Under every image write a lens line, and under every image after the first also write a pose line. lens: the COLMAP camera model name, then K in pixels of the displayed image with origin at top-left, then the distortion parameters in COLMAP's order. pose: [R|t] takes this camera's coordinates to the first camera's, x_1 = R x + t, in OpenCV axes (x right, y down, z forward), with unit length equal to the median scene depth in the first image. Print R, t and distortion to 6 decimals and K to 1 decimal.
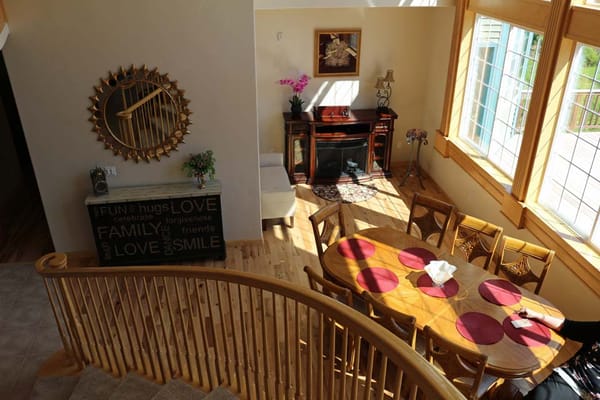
lens RADIAL K [[499.9, 0, 300.0], [0, 499.9, 200.0], [0, 0, 1]] dist [-0.150972, 0.127792]
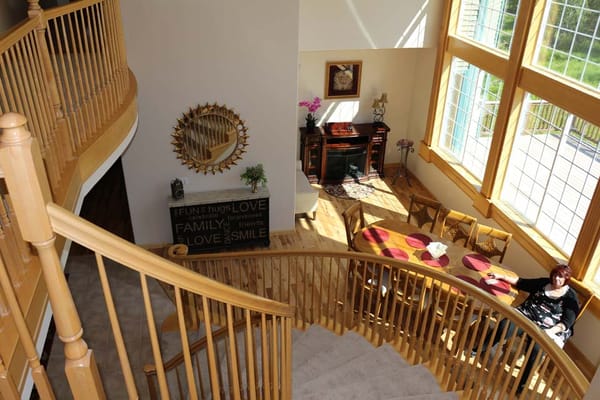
lens RADIAL K [[499.9, 0, 300.0], [0, 499.9, 200.0], [0, 0, 1]] dist [-0.150972, 0.127792]
pose [[0.996899, -0.019560, 0.076228, -0.180170], [0.017491, 0.999463, 0.027725, -0.039527], [-0.076730, -0.026305, 0.996705, -0.338418]]
